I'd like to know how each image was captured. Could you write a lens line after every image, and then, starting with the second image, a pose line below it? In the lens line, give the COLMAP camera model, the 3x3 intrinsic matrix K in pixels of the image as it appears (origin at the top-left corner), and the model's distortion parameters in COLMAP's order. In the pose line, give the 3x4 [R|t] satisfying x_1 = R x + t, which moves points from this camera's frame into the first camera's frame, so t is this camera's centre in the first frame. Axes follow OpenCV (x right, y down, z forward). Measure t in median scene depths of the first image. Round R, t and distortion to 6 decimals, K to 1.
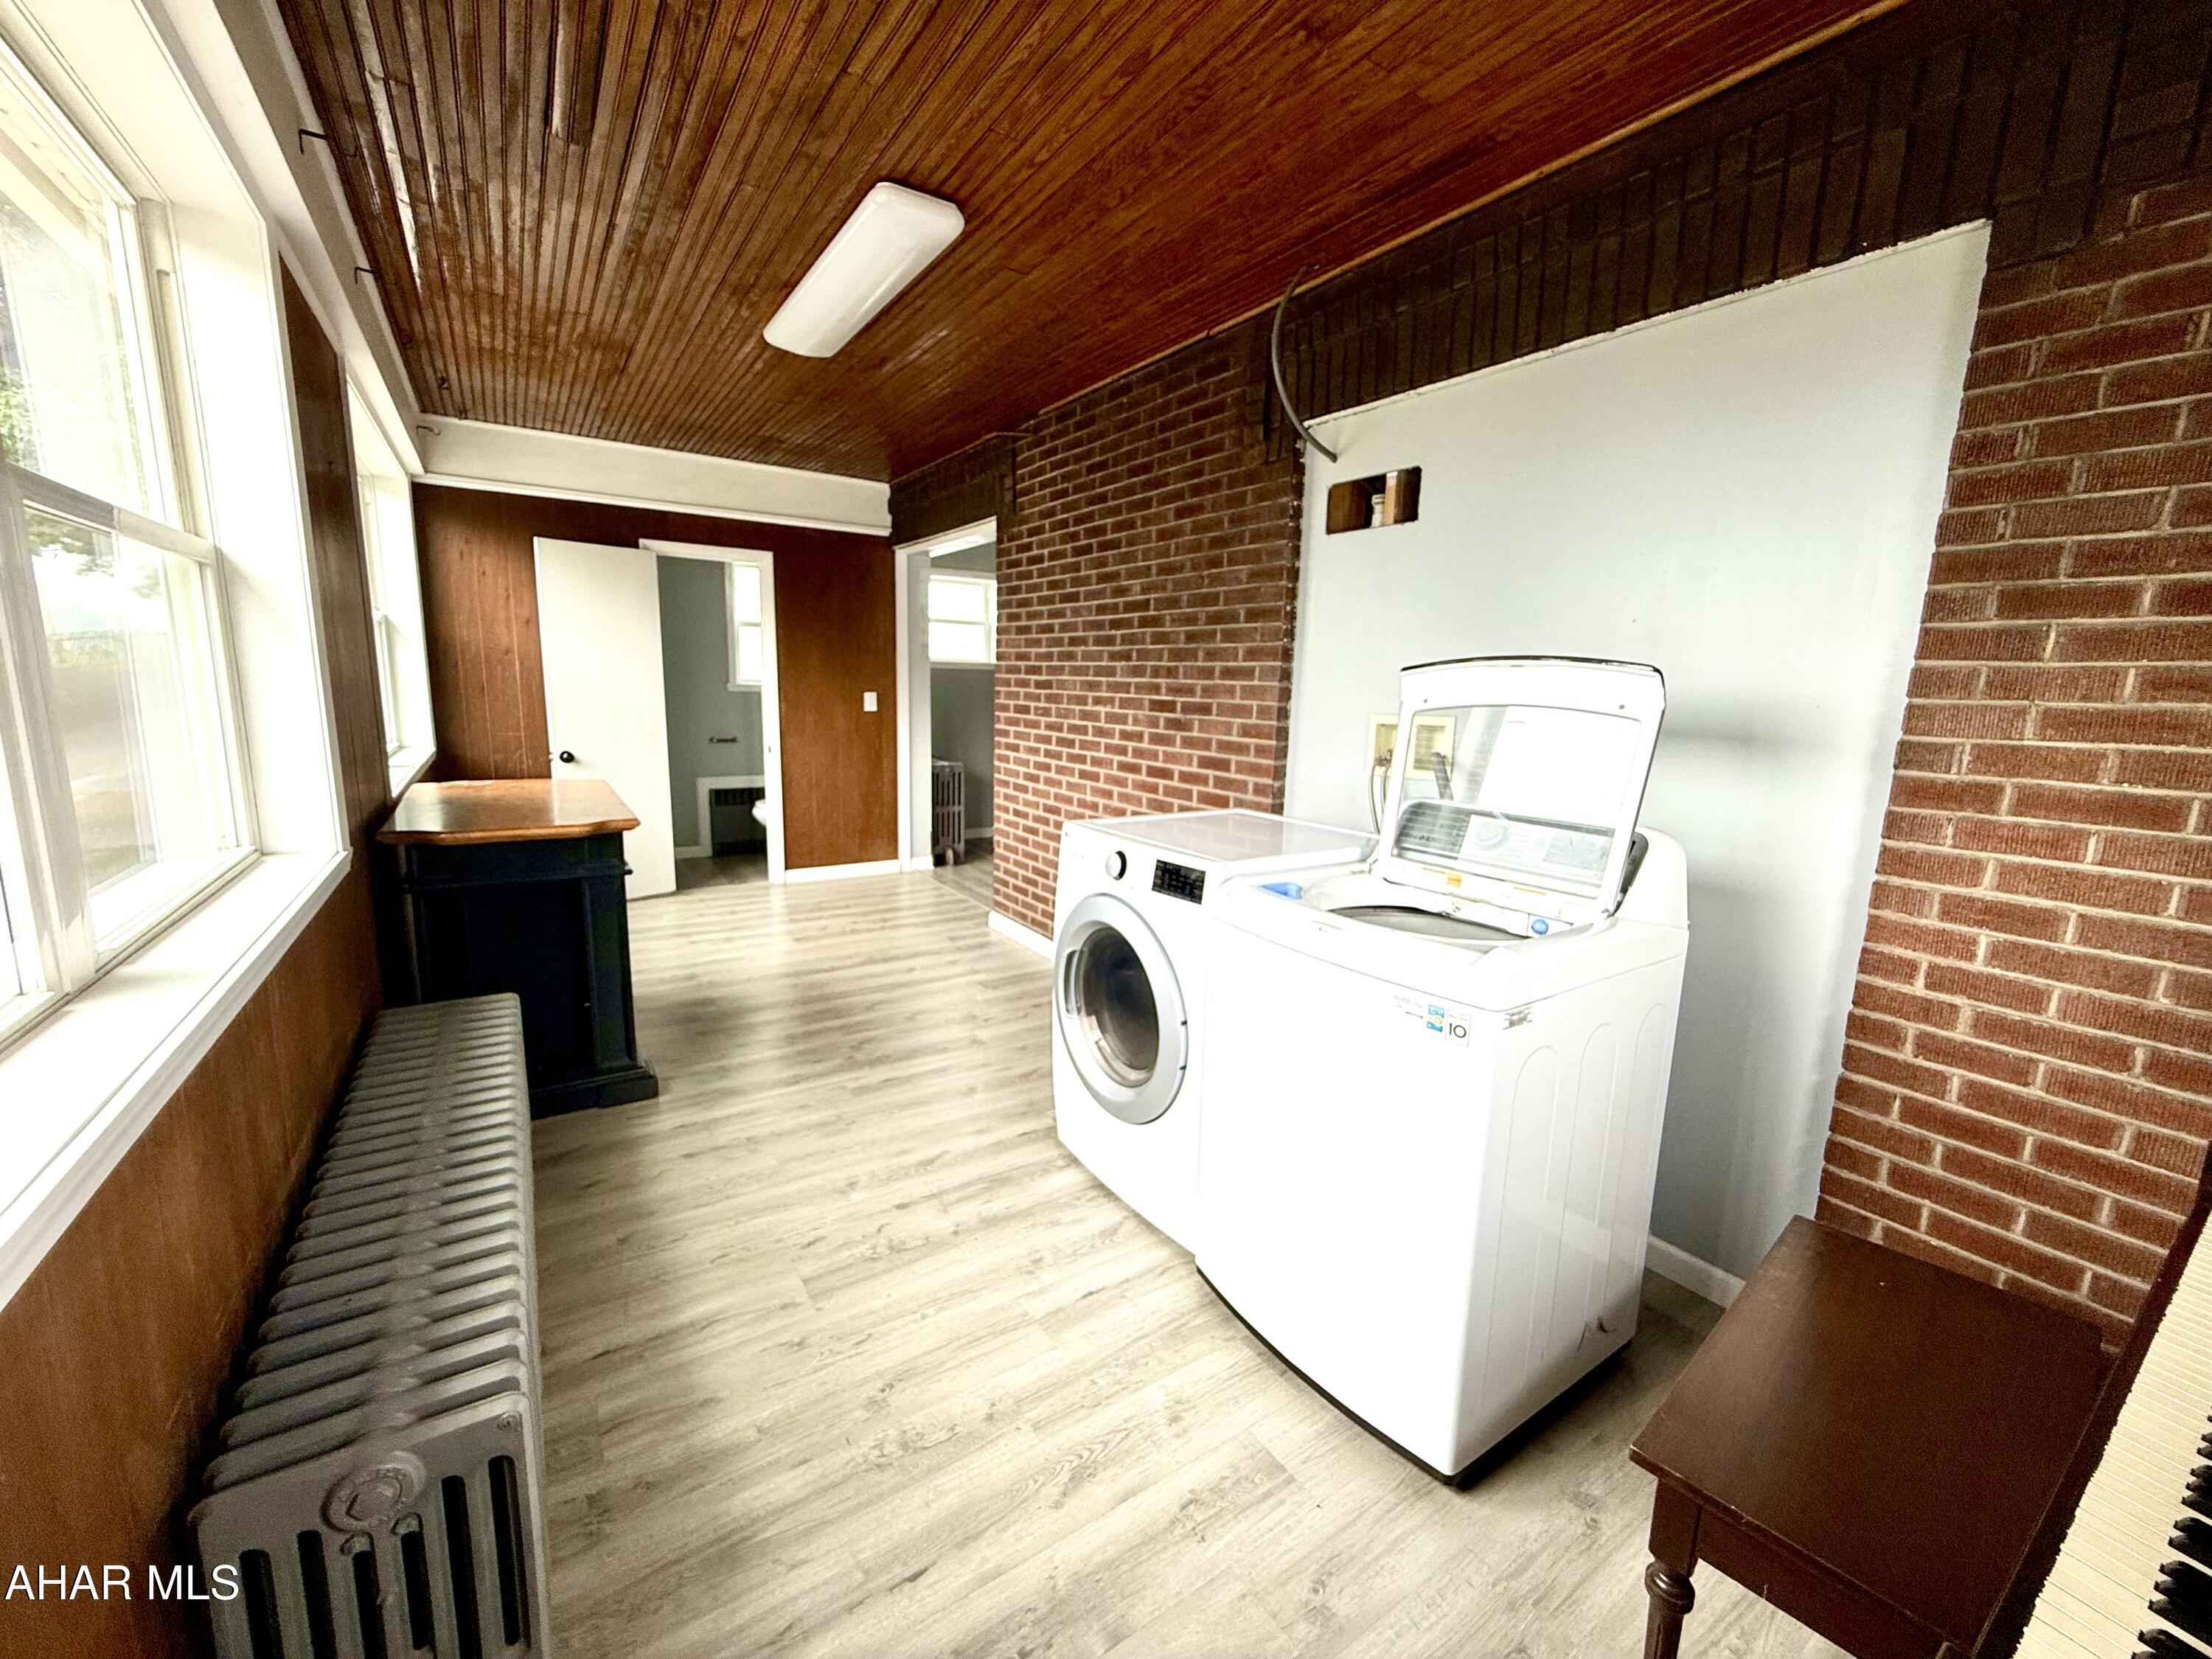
lens RADIAL K [[873.1, 0, 1072.6], [0, 873.1, 836.4], [0, 0, 1]] dist [0.002070, 0.000188]
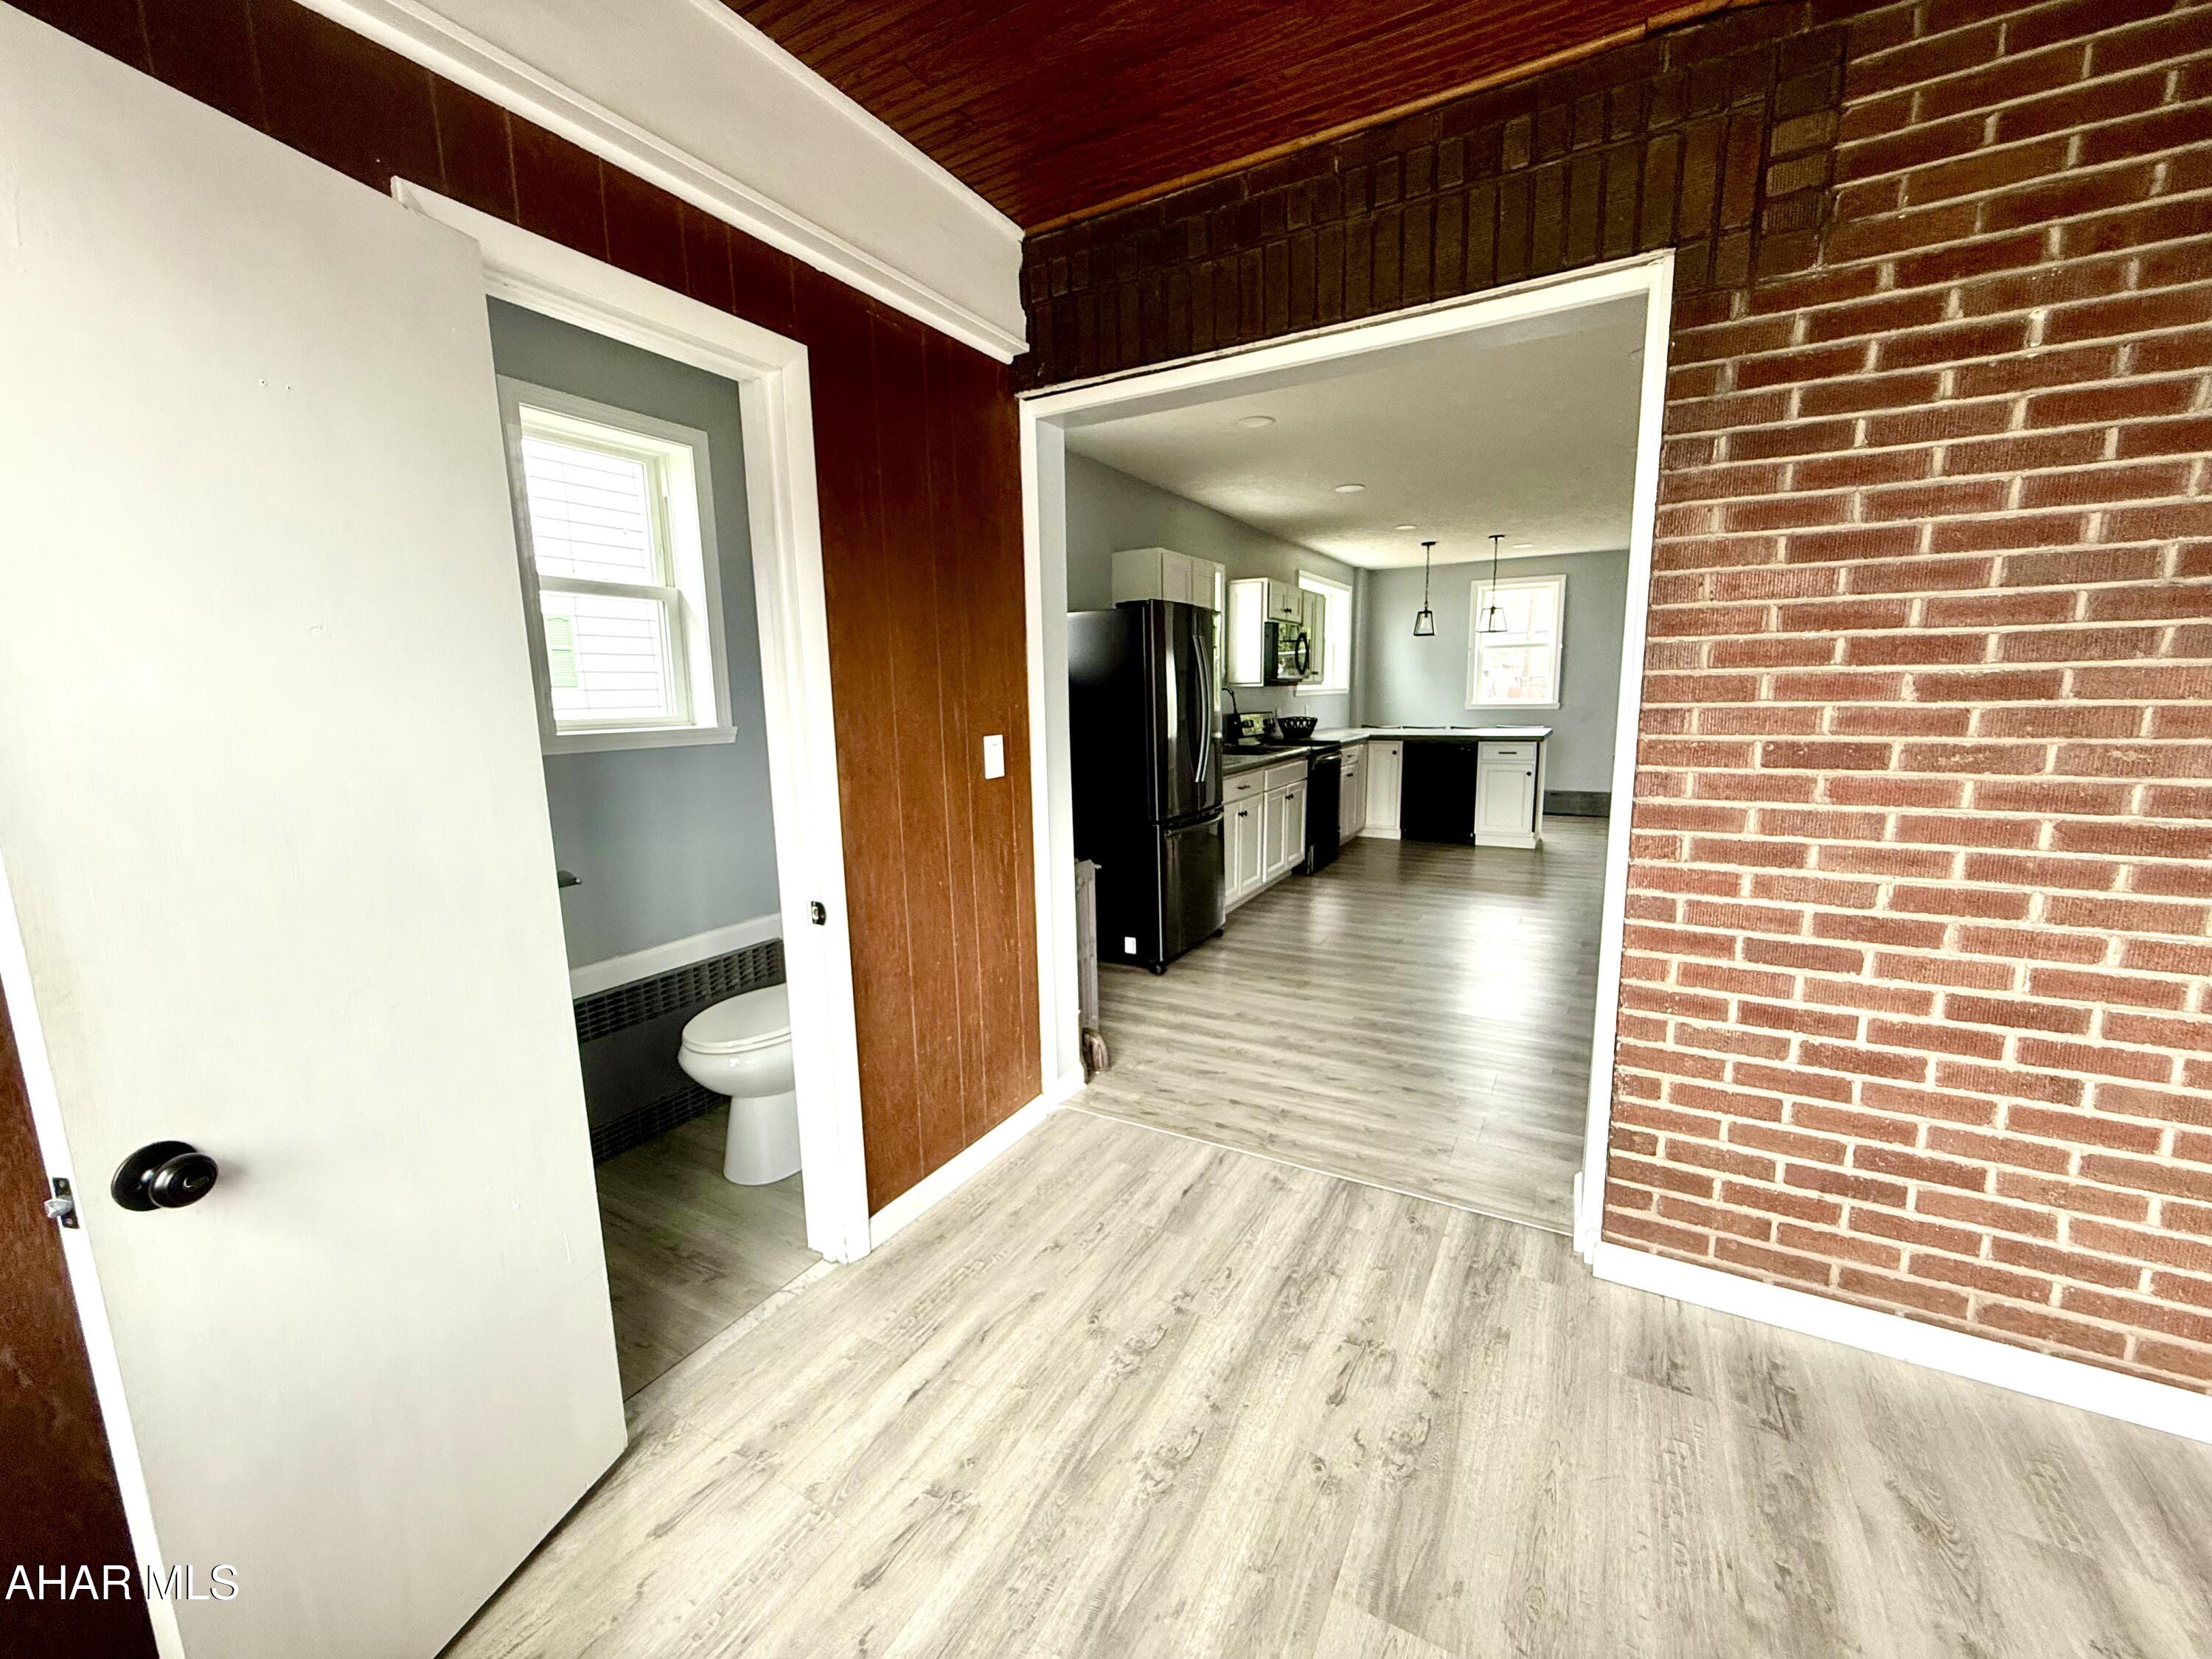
lens RADIAL K [[887.8, 0, 1097.4], [0, 887.8, 835.3], [0, 0, 1]] dist [-0.001338, -0.000176]
pose [[0.886118, -0.120577, 0.447500, -0.398929], [0.125872, 0.991883, 0.018013, -0.121921], [-0.446040, 0.040366, 0.894102, 0.615780]]
